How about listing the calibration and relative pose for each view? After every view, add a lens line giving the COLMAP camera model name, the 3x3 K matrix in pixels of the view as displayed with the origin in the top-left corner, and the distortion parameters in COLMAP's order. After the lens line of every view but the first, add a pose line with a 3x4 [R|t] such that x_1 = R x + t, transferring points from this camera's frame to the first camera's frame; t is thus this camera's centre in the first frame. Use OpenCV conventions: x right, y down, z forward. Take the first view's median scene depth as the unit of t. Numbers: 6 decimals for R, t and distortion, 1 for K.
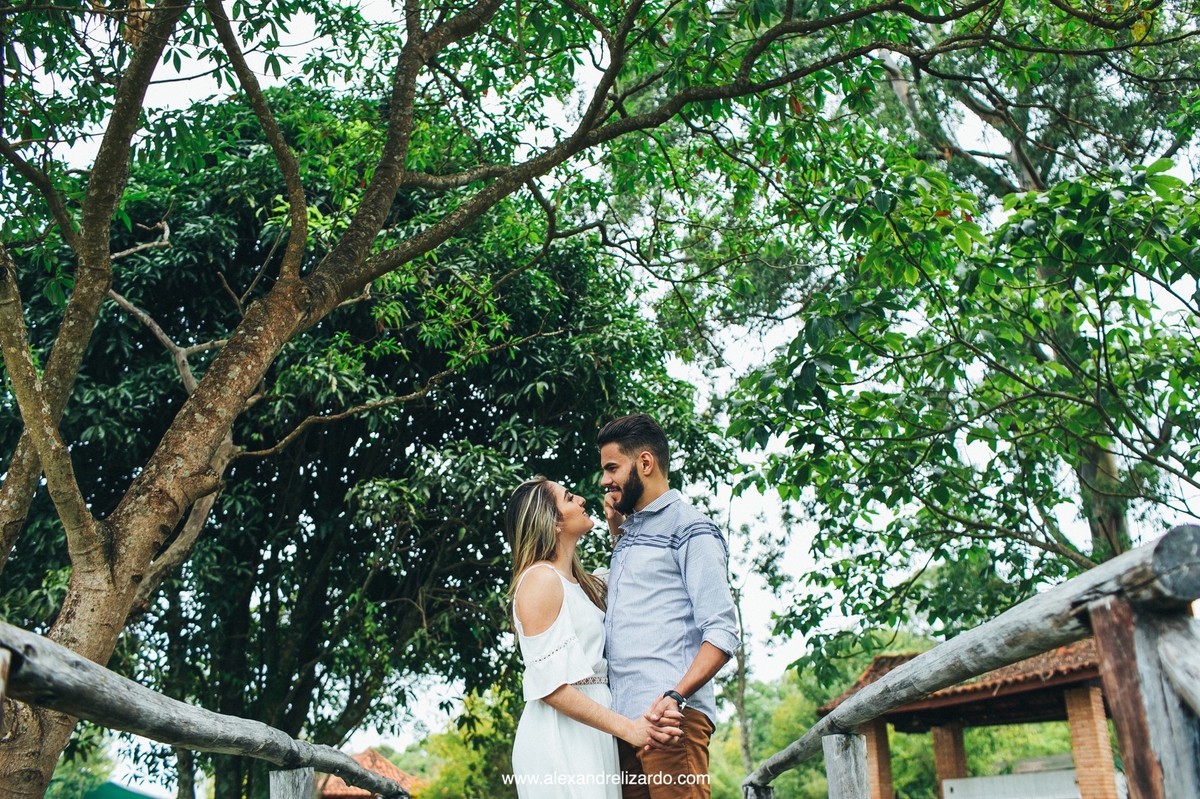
lens RADIAL K [[1175.1, 0, 600.0], [0, 1175.1, 399.5], [0, 0, 1]] dist [-0.110521, 0.160879]
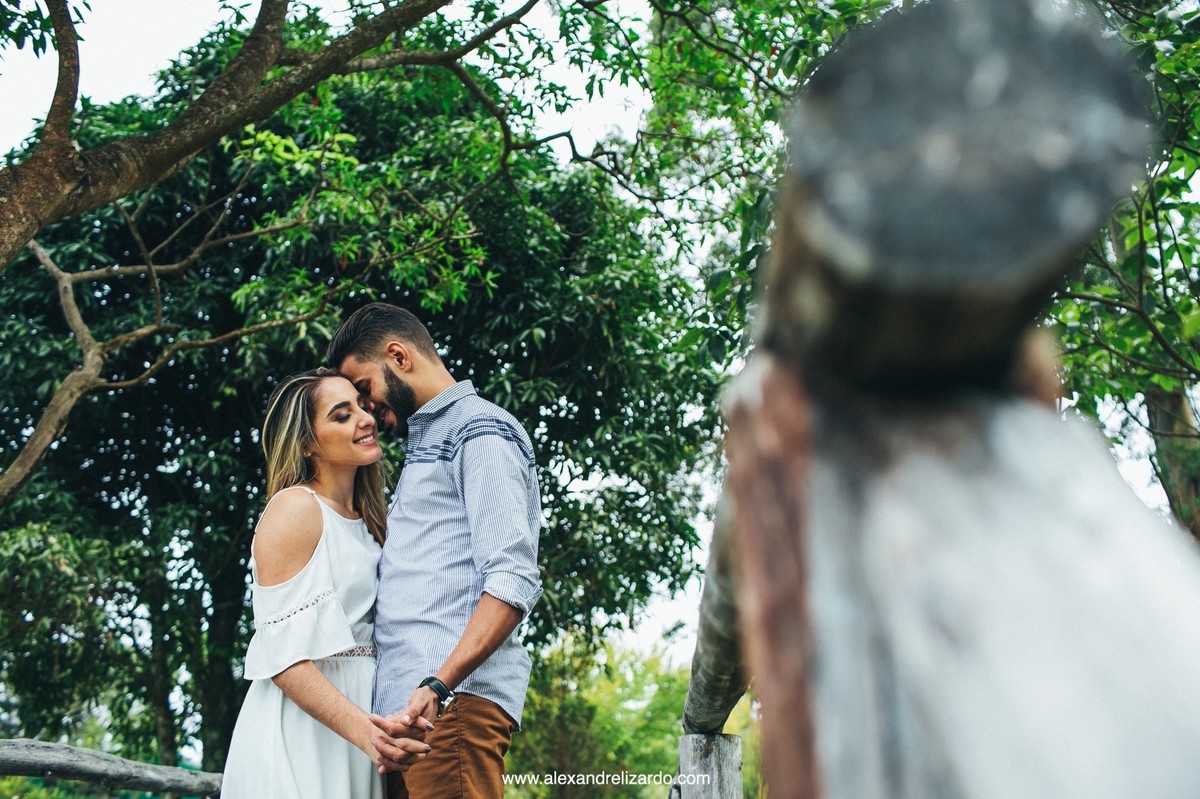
lens RADIAL K [[1175.1, 0, 600.0], [0, 1175.1, 399.5], [0, 0, 1]] dist [-0.110521, 0.160879]
pose [[0.997881, -0.010447, -0.064218, 0.065044], [0.011786, 0.999720, 0.020503, 0.025824], [0.063986, -0.021217, 0.997725, 0.106656]]
